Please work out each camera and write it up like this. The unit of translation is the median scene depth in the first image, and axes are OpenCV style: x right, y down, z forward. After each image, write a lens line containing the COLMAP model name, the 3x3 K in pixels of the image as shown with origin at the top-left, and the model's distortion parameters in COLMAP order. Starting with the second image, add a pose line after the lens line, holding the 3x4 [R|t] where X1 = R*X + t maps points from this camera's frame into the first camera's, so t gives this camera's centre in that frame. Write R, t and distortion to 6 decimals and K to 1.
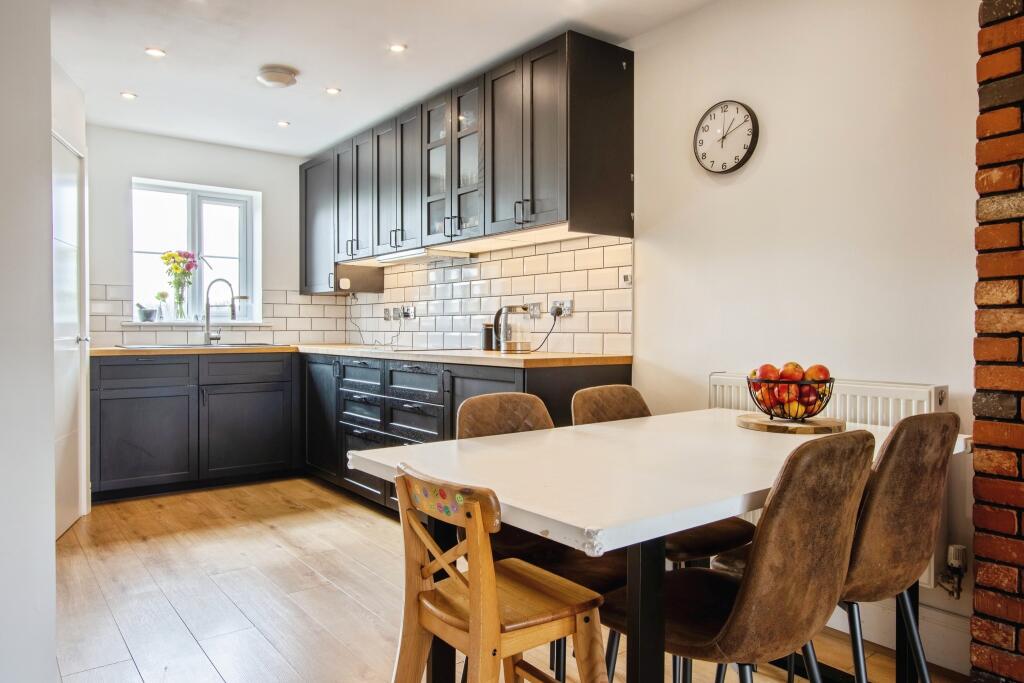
lens RADIAL K [[672.2, 0, 512.6], [0, 672.2, 325.3], [0, 0, 1]] dist [-0.001304, -0.000284]
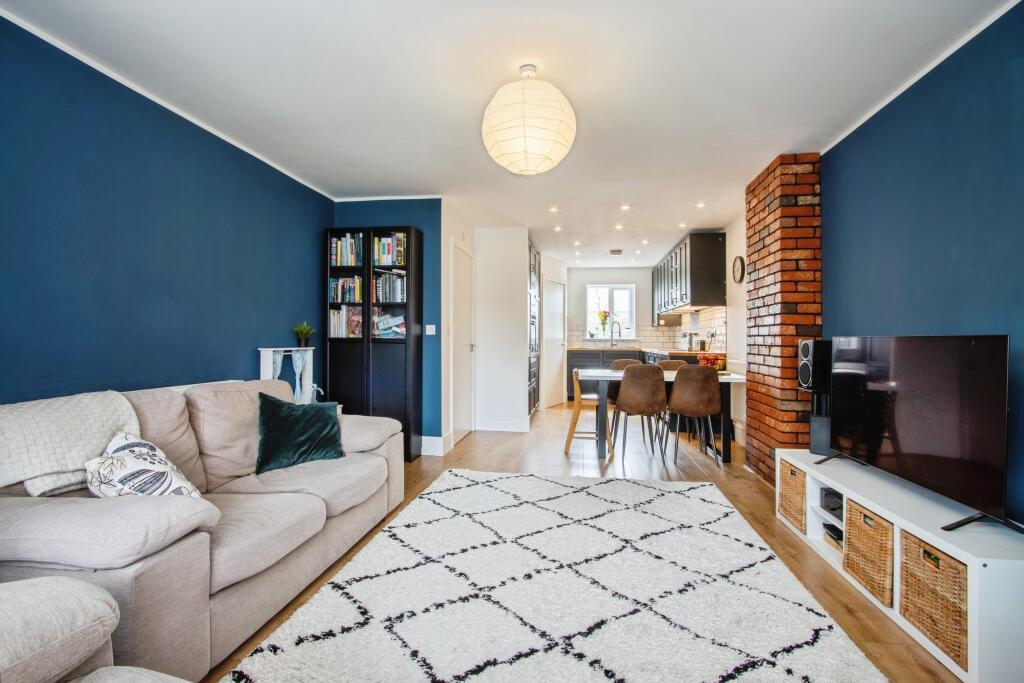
lens RADIAL K [[479.8, 0, 509.9], [0, 479.8, 339.0], [0, 0, 1]] dist [-0.002176, -0.000218]
pose [[0.696458, 0.003199, -0.717590, 0.572190], [-0.003093, 0.999994, 0.001456, -0.004048], [0.717591, 0.001205, 0.696464, -0.529892]]
